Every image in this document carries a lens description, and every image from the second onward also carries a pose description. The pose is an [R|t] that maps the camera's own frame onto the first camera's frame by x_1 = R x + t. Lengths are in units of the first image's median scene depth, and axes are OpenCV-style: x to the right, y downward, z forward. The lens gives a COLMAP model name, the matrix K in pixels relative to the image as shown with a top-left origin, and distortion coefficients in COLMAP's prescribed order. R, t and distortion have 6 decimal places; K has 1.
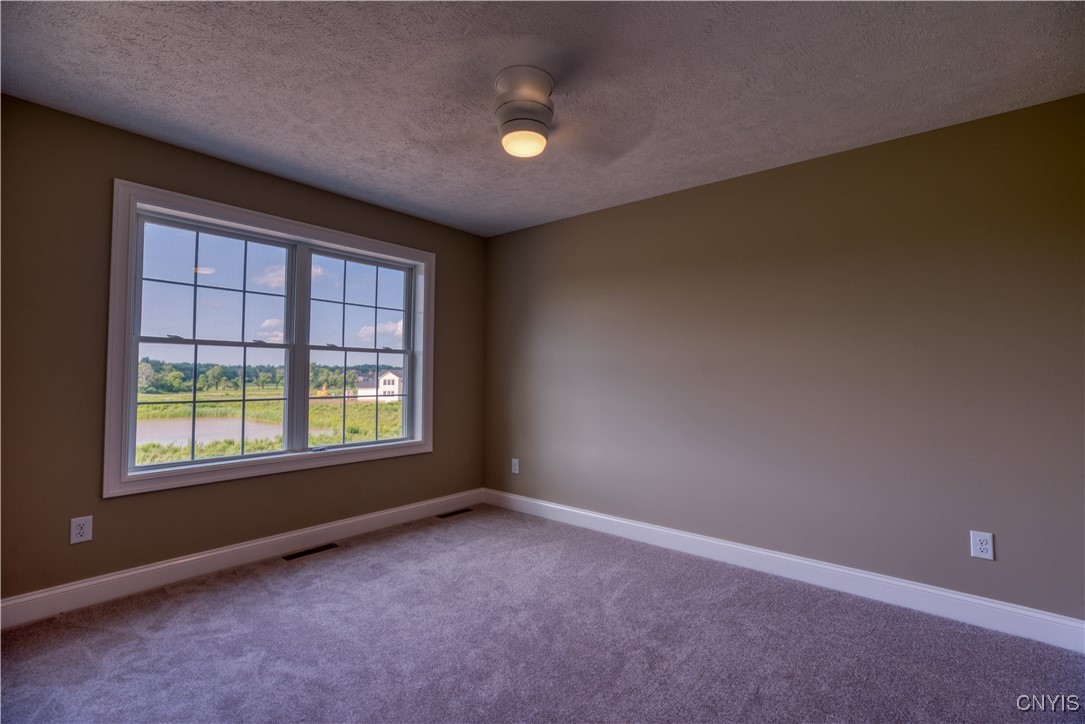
lens RADIAL K [[506.6, 0, 542.5], [0, 506.6, 362.0], [0, 0, 1]] dist [-0.034173, -0.000182]
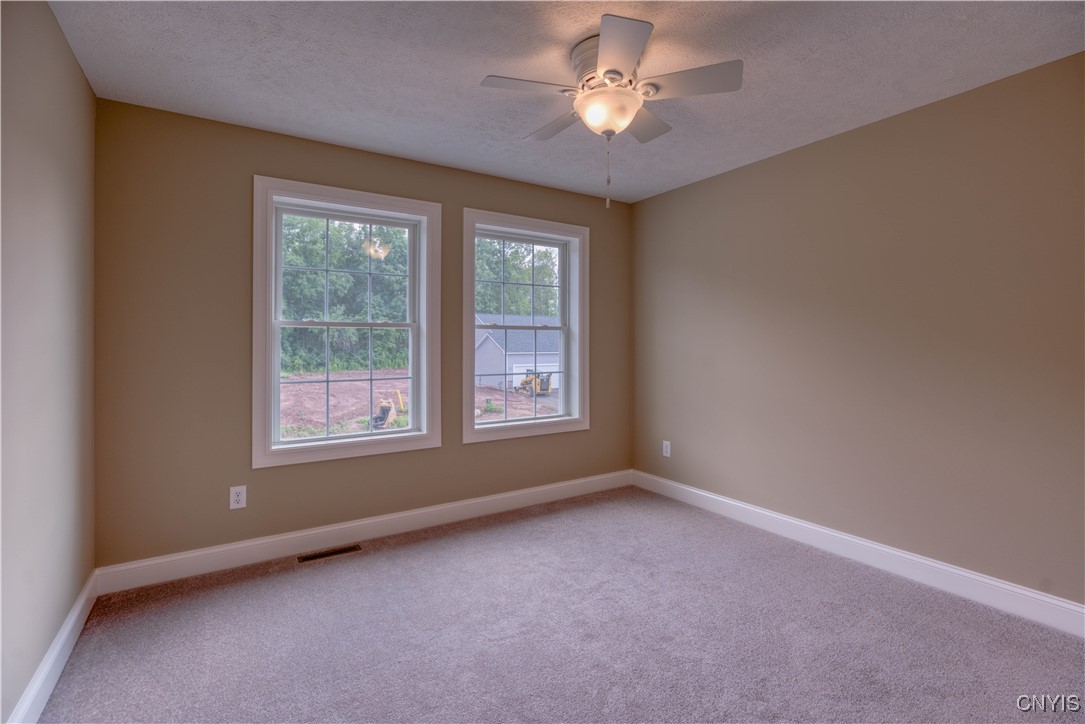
lens RADIAL K [[508.1, 0, 572.5], [0, 508.1, 338.3], [0, 0, 1]] dist [-0.025608, -0.000245]
pose [[0.957731, -0.022565, -0.286780, 0.083684], [0.023170, 0.999731, -0.001285, 0.002861], [0.286732, -0.005414, 0.957996, 0.104273]]
